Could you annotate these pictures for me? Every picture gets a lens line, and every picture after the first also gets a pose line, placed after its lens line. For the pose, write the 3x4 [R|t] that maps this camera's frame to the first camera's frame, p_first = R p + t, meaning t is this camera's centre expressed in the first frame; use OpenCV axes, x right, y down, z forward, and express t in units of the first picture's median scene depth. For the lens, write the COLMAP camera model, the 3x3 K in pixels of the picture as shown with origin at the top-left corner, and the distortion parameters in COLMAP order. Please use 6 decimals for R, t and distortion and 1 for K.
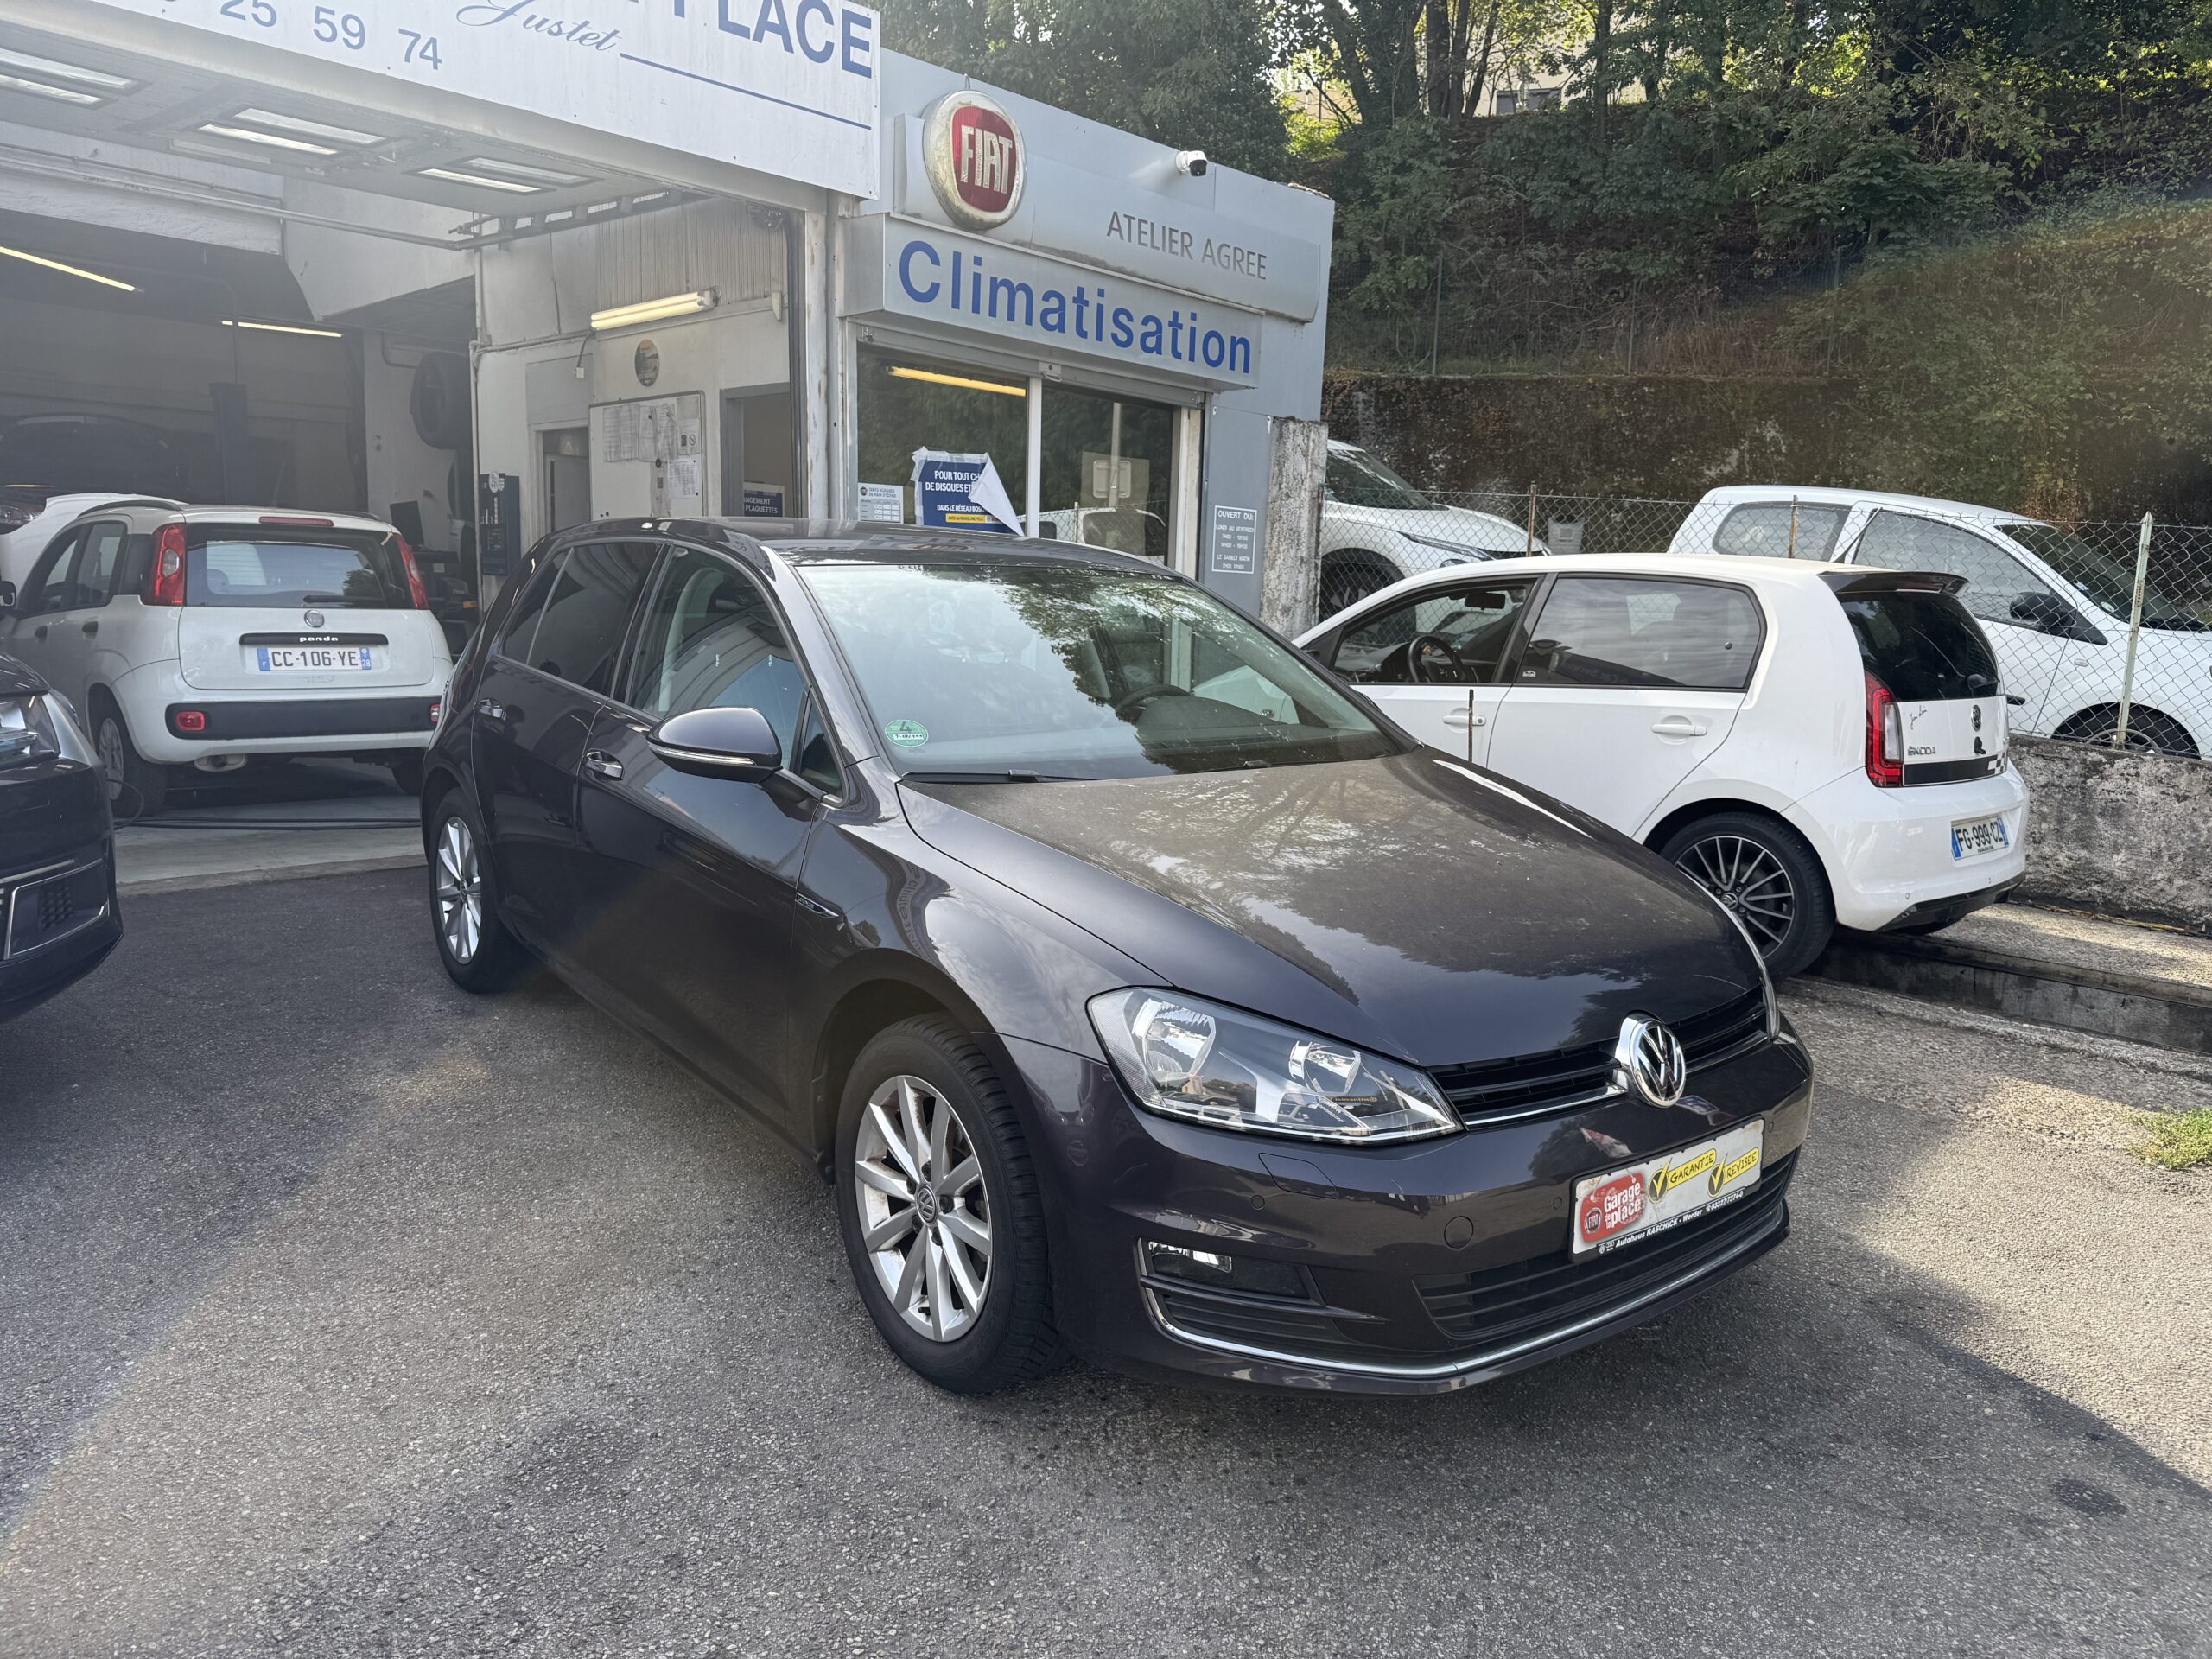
lens RADIAL K [[1513.5, 0, 1102.1], [0, 1513.5, 771.1], [0, 0, 1]] dist [0.025307, -0.062181]
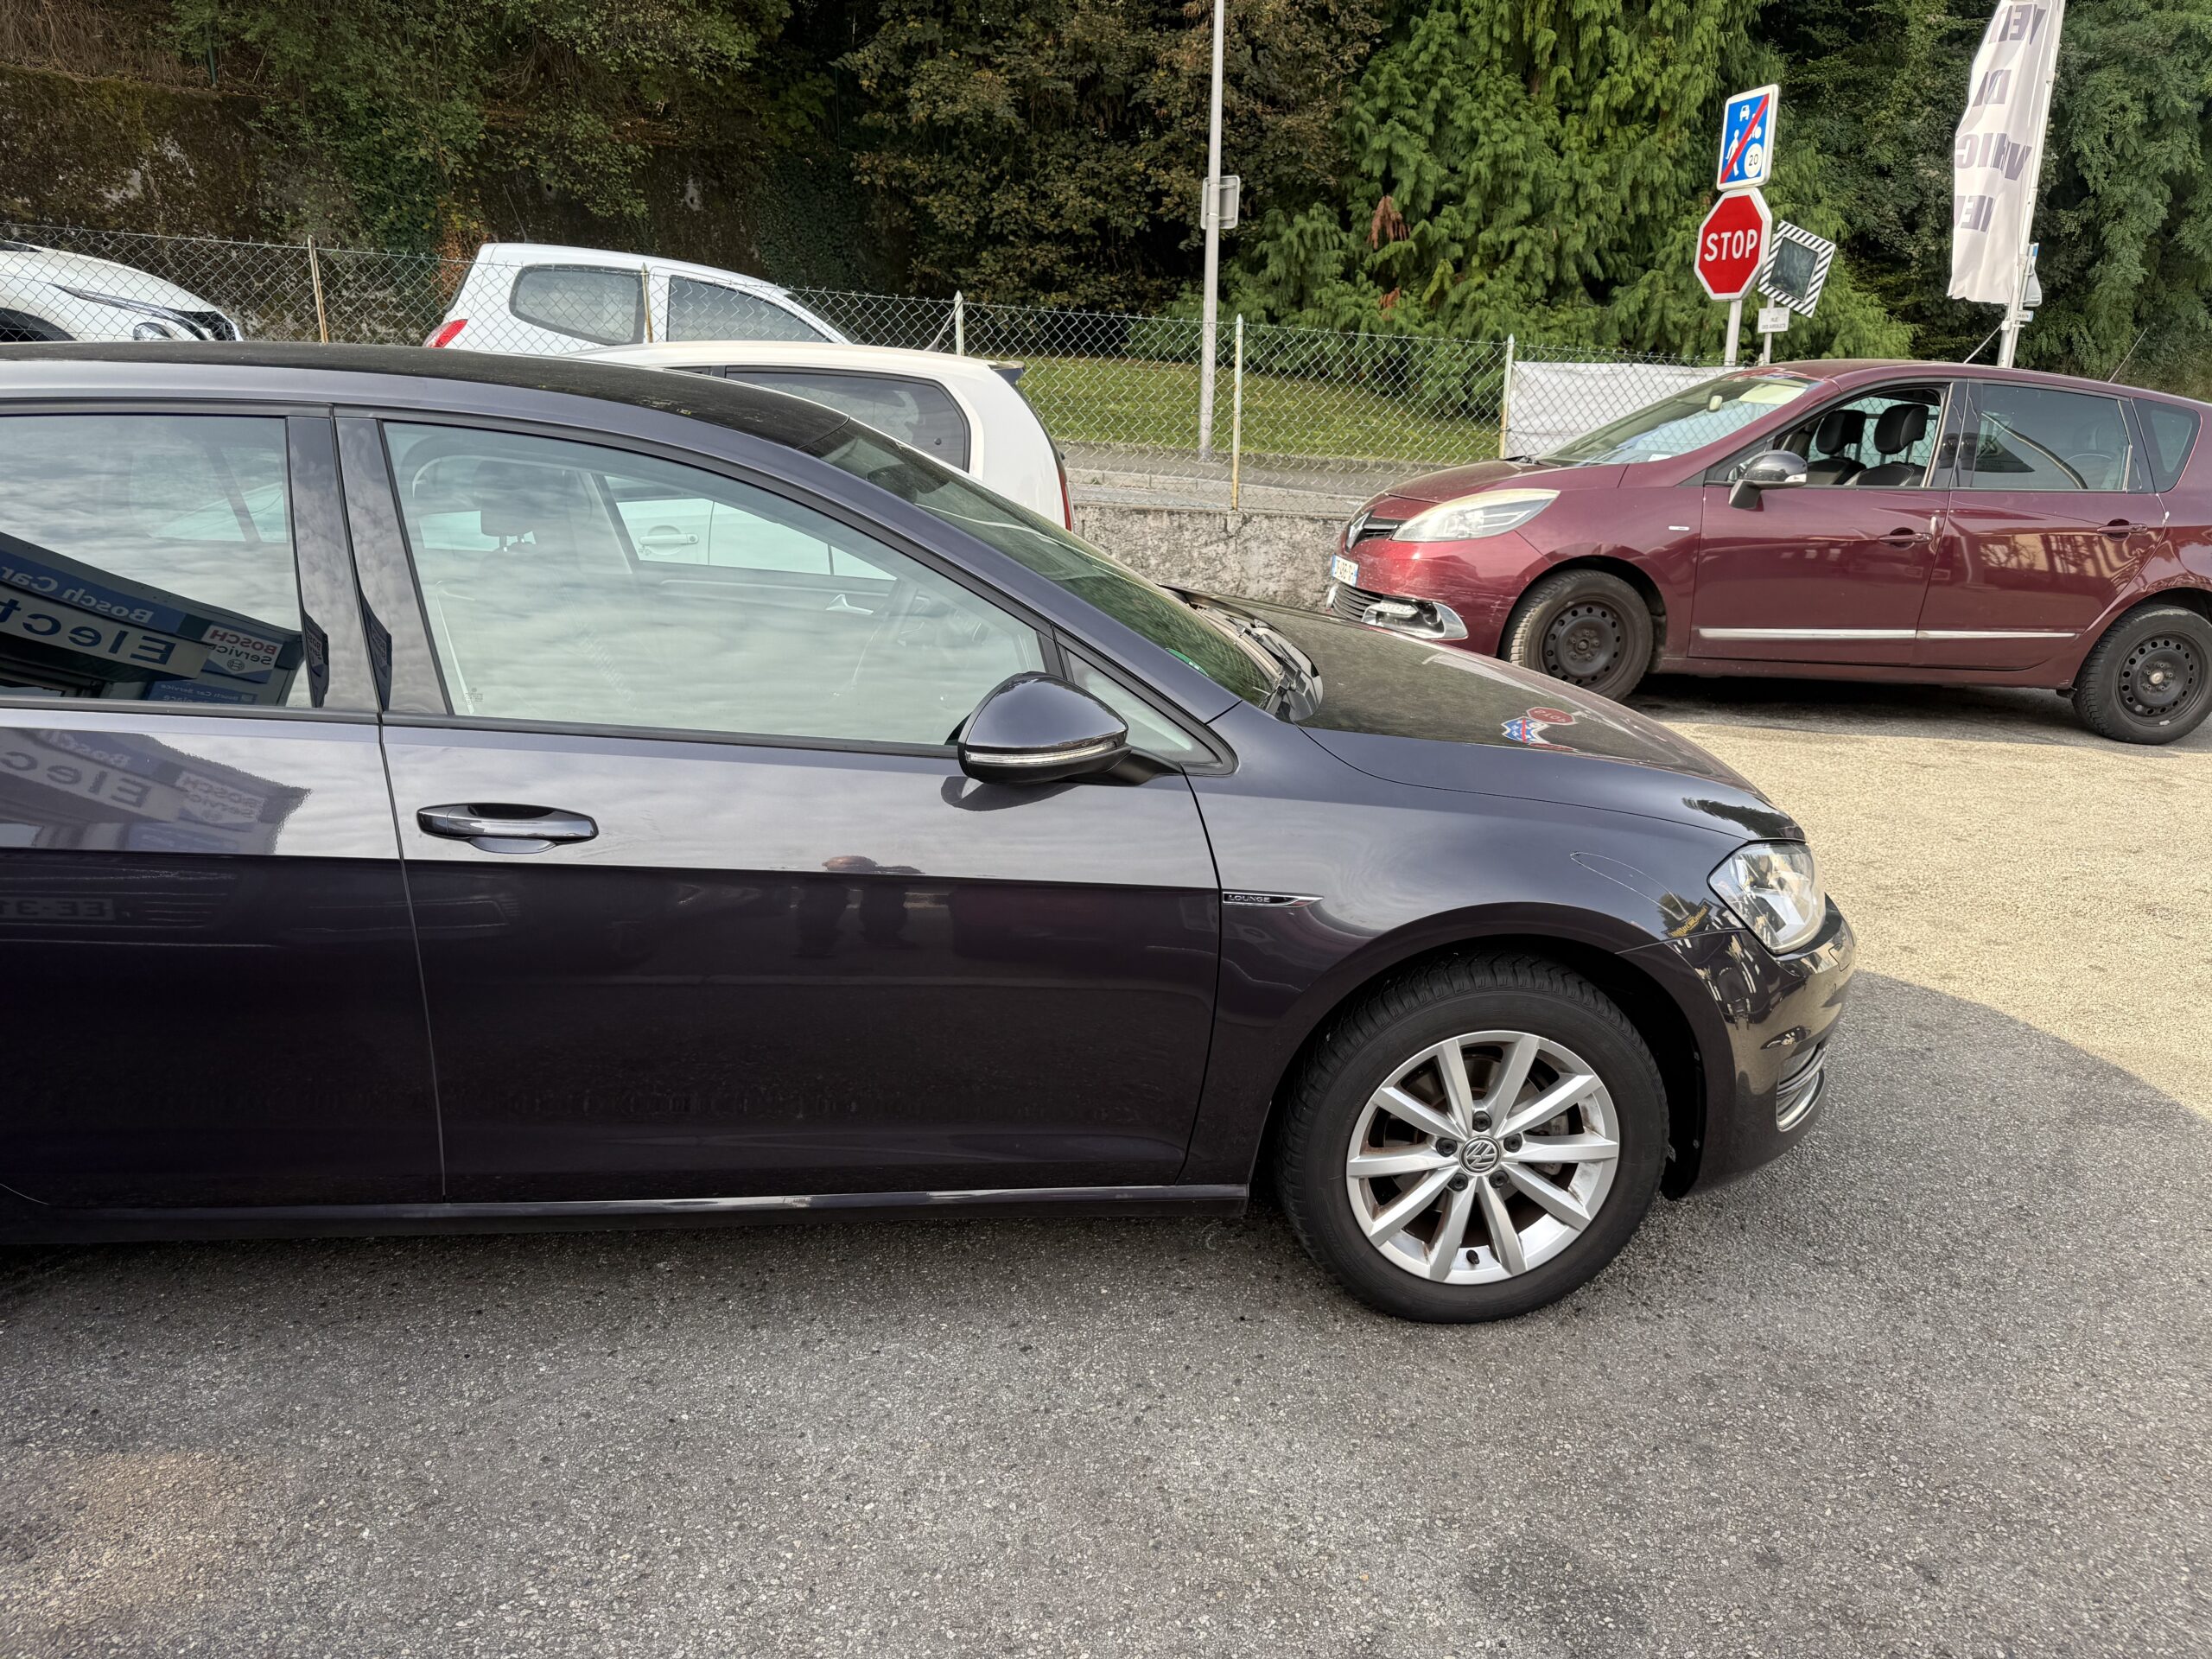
lens RADIAL K [[1562.3, 0, 1108.4], [0, 1562.3, 786.5], [0, 0, 1]] dist [-0.004164, -0.023495]
pose [[0.511325, -0.246399, 0.823307, -0.108863], [0.102339, 0.968657, 0.226340, -0.019323], [-0.853272, -0.031477, 0.520515, 0.079906]]
